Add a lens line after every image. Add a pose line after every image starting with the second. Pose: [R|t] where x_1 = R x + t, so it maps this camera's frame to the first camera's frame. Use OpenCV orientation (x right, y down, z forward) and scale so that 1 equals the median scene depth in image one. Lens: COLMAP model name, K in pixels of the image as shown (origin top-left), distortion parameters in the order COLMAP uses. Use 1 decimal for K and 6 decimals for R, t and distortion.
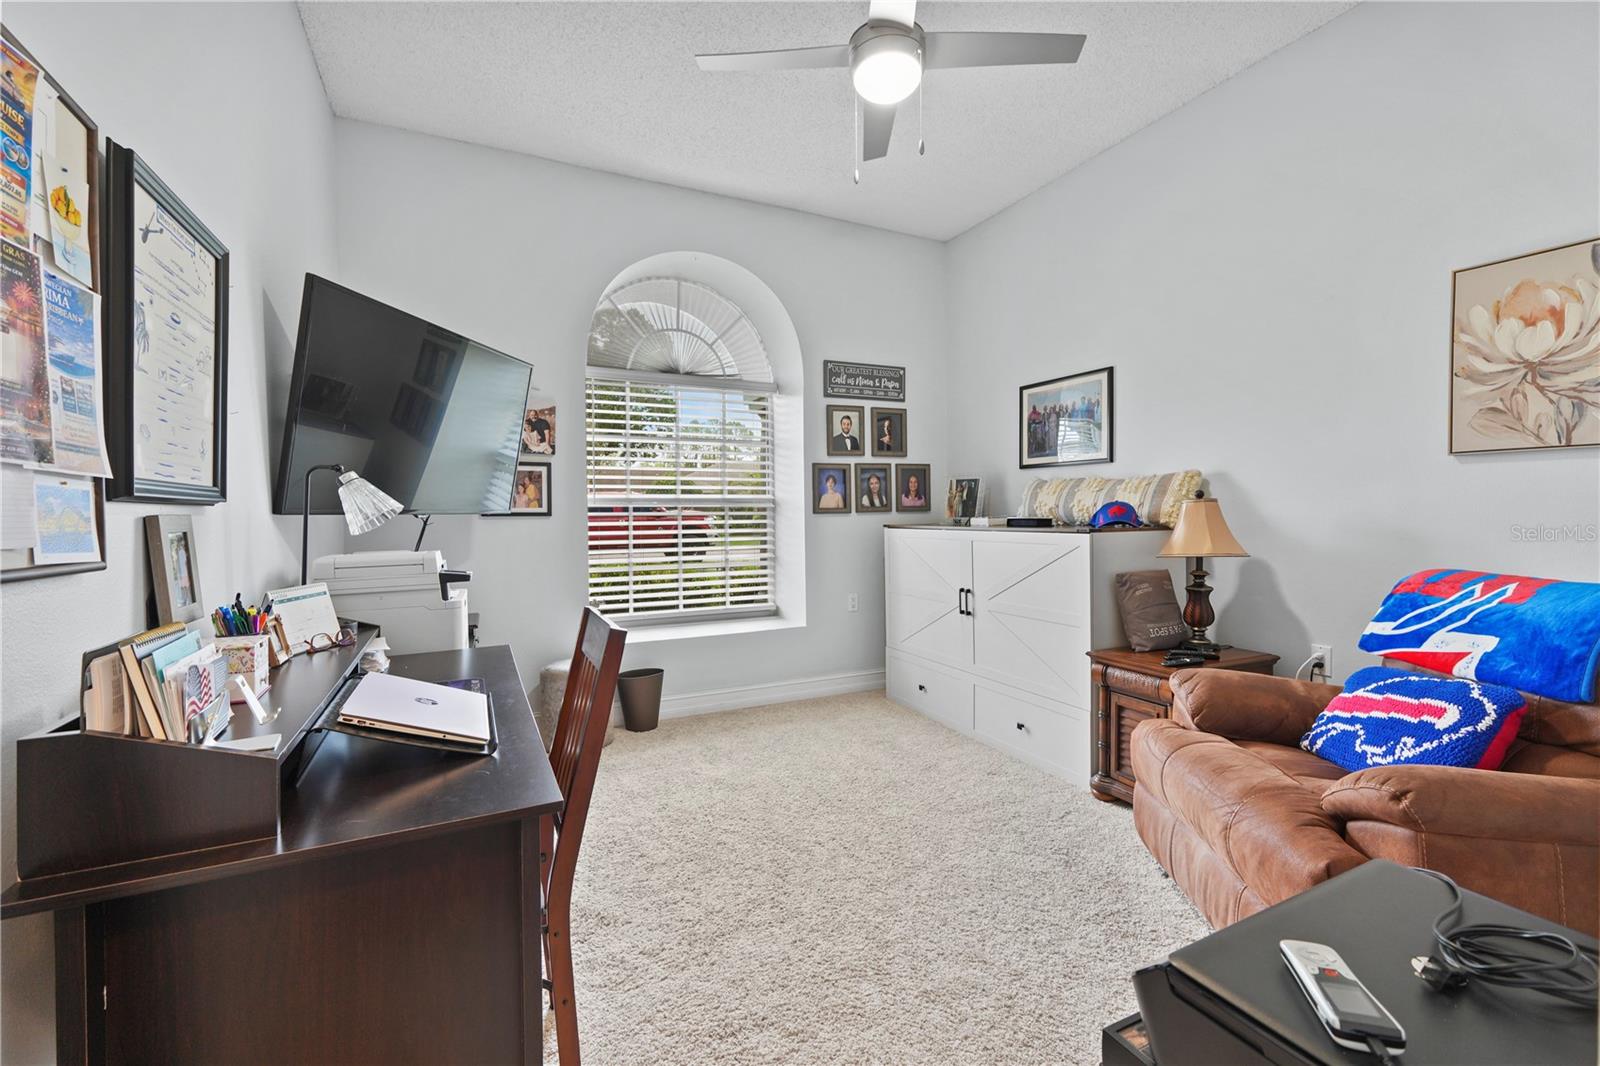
lens RADIAL K [[677.7, 0, 805.4], [0, 677.7, 524.5], [0, 0, 1]] dist [0.000160, -0.000484]
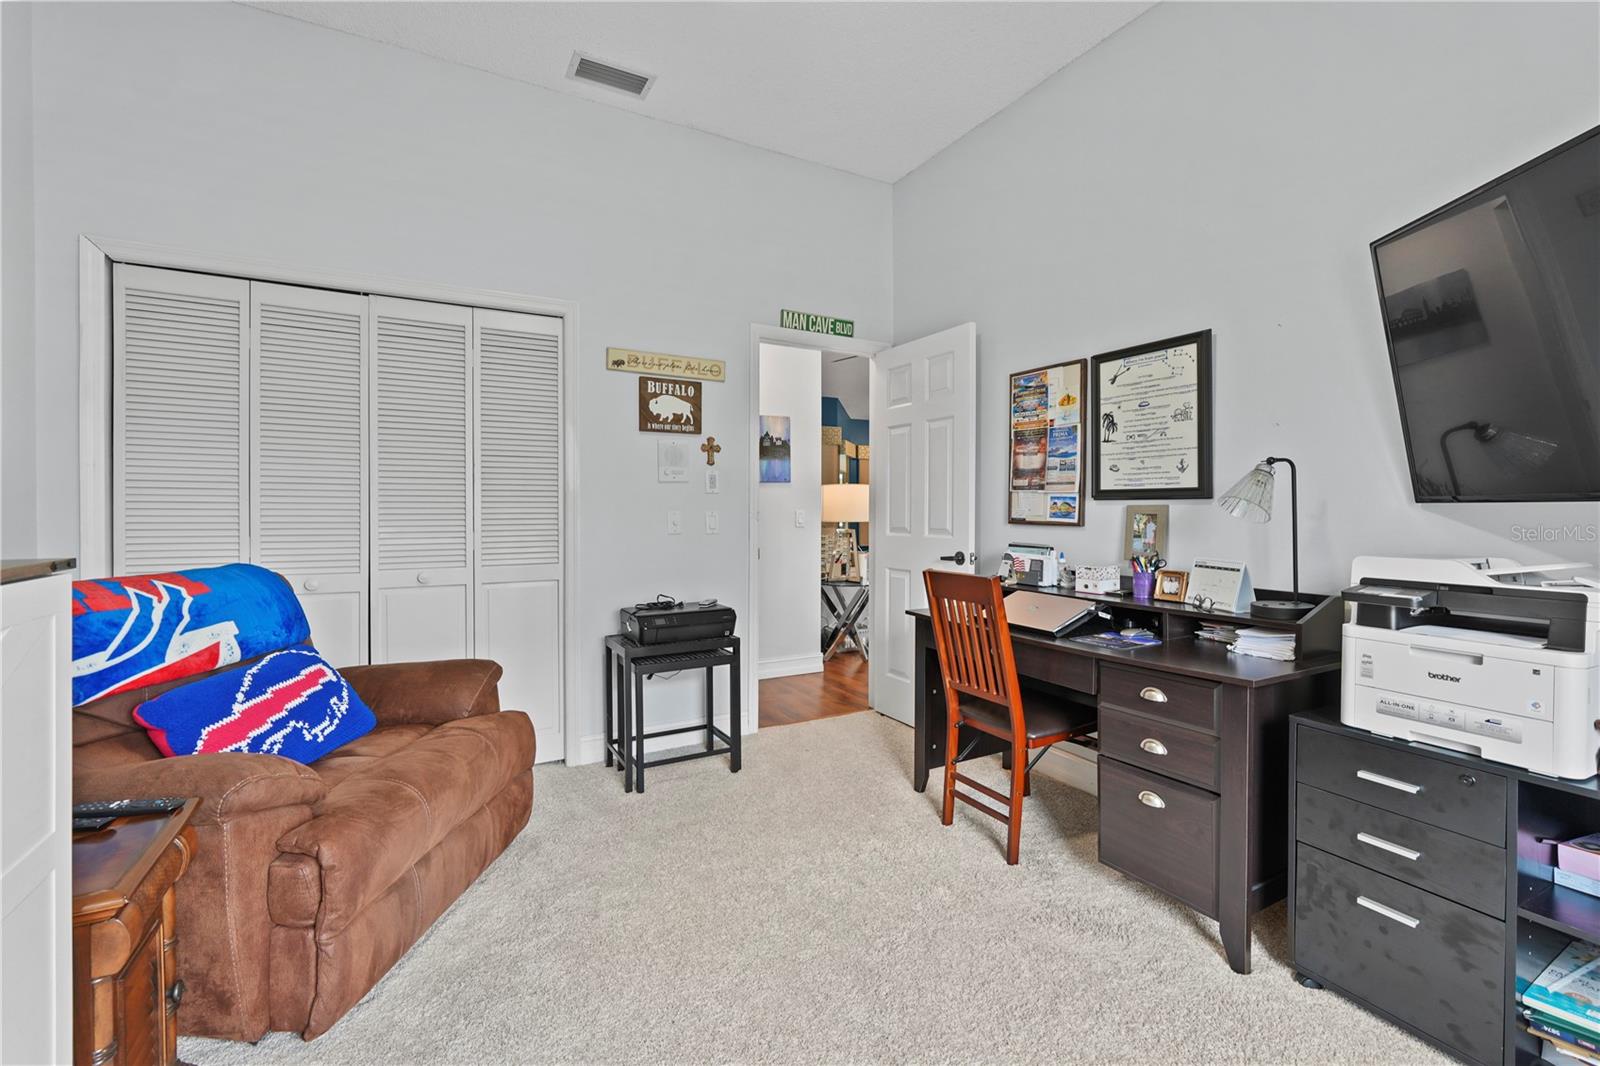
lens RADIAL K [[680.2, 0, 805.0], [0, 680.2, 501.0], [0, 0, 1]] dist [-0.001235, -0.000053]
pose [[-0.998856, 0.010408, -0.046670, 0.098087], [0.010120, 0.999928, 0.006401, -0.030726], [0.046734, 0.005921, -0.998890, 2.033085]]
